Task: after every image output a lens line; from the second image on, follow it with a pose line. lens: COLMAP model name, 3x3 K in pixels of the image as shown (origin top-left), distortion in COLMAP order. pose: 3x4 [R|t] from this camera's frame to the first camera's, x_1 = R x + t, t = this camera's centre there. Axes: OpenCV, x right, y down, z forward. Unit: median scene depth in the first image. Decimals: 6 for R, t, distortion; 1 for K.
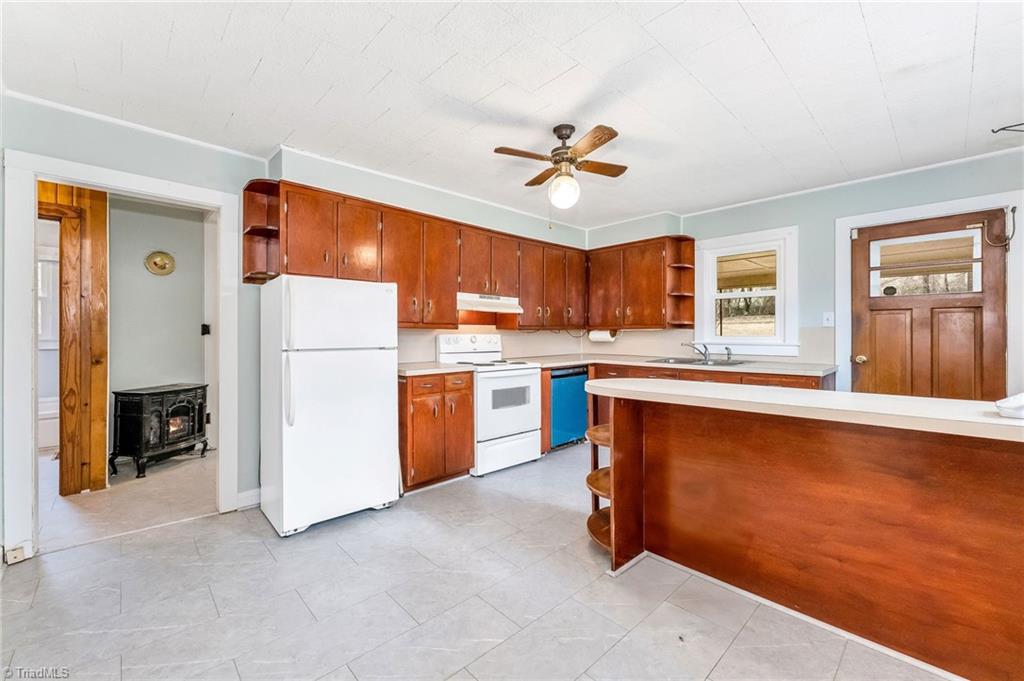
lens RADIAL K [[408.5, 0, 512.0], [0, 408.5, 340.5], [0, 0, 1]] dist [0.001097, 0.000131]
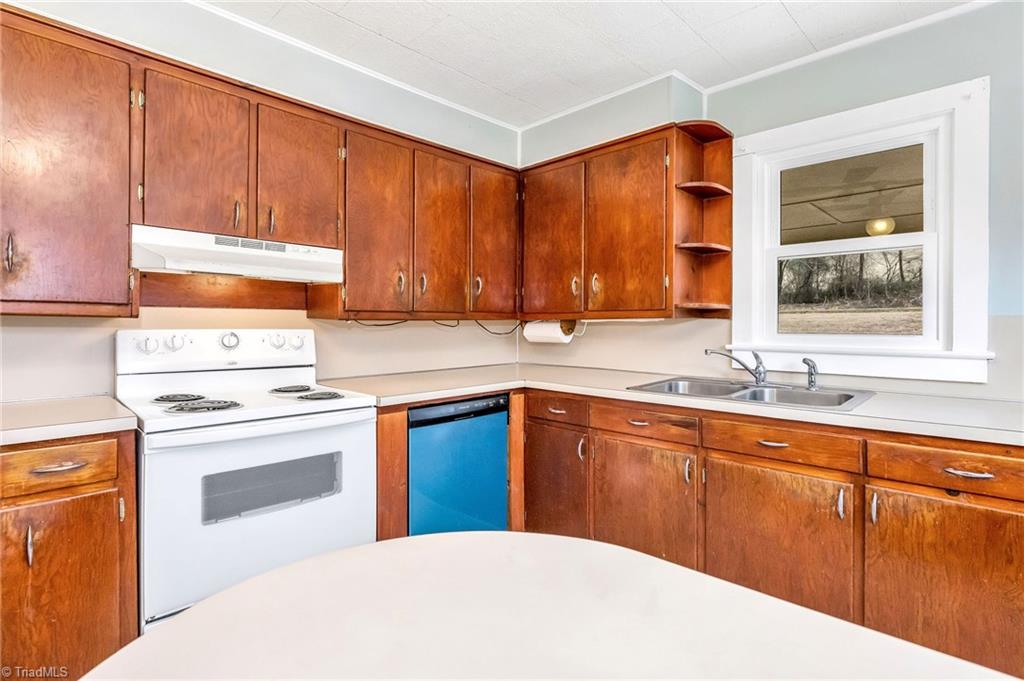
lens RADIAL K [[381.0, 0, 508.7], [0, 381.0, 327.7], [0, 0, 1]] dist [0.002226, 0.000143]
pose [[0.998189, 0.003701, -0.060047, 0.212325], [-0.004180, 0.999960, -0.007848, -0.013515], [0.060016, 0.008085, 0.998165, 0.539819]]
